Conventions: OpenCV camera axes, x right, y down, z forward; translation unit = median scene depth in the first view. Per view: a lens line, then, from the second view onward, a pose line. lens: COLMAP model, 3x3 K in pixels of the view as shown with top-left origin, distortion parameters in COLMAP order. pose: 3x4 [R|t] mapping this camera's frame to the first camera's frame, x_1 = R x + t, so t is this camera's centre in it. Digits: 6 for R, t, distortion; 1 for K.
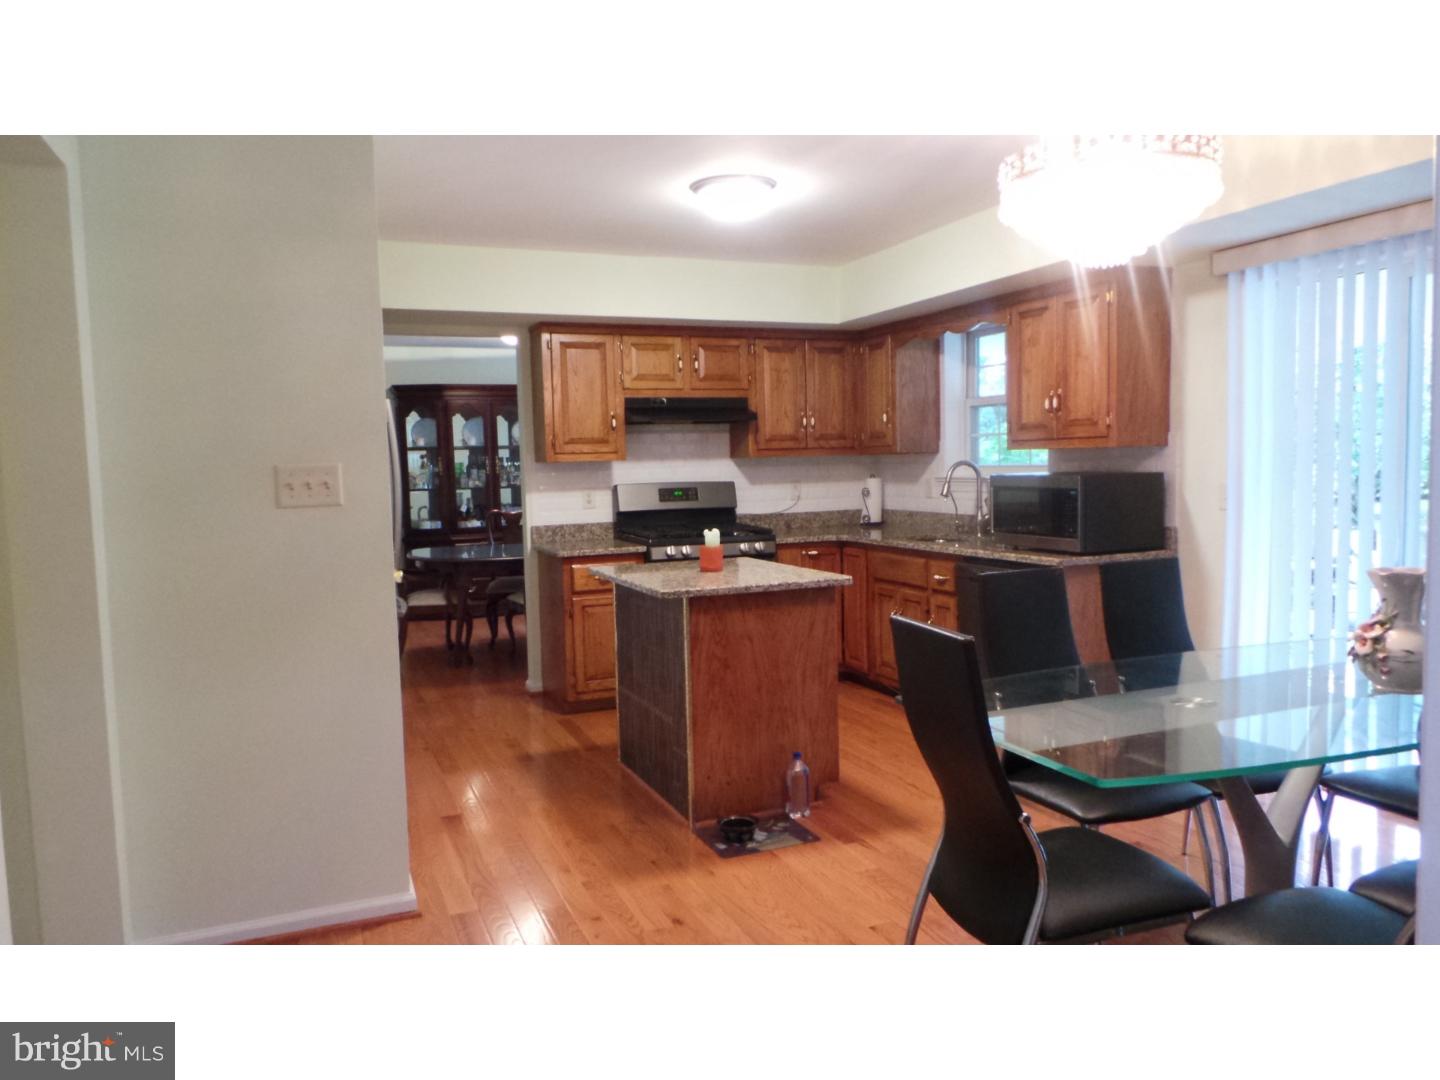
lens RADIAL K [[989.2, 0, 720.0], [0, 989.2, 540.0], [0, 0, 1]] dist [-0.000712, 0.004512]
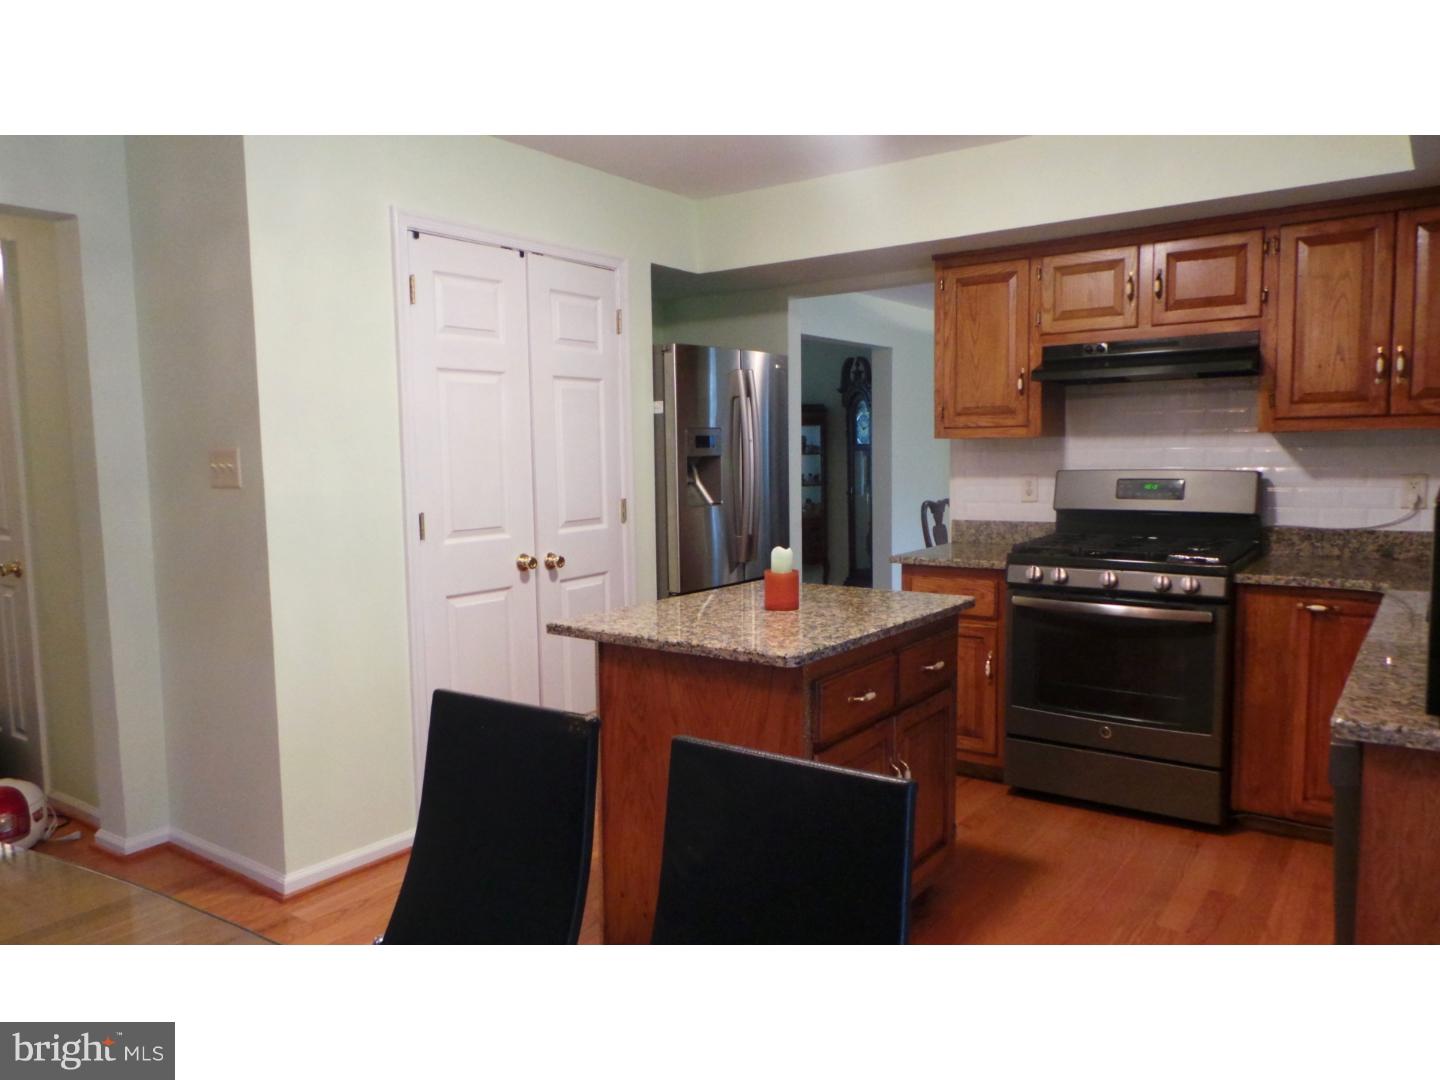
lens RADIAL K [[989.2, 0, 720.0], [0, 989.2, 540.0], [0, 0, 1]] dist [-0.000712, 0.004512]
pose [[0.529355, 0.093982, -0.843179, 0.372704], [-0.063362, 0.995449, 0.071175, -0.041992], [0.846031, 0.015748, 0.532901, 0.422421]]
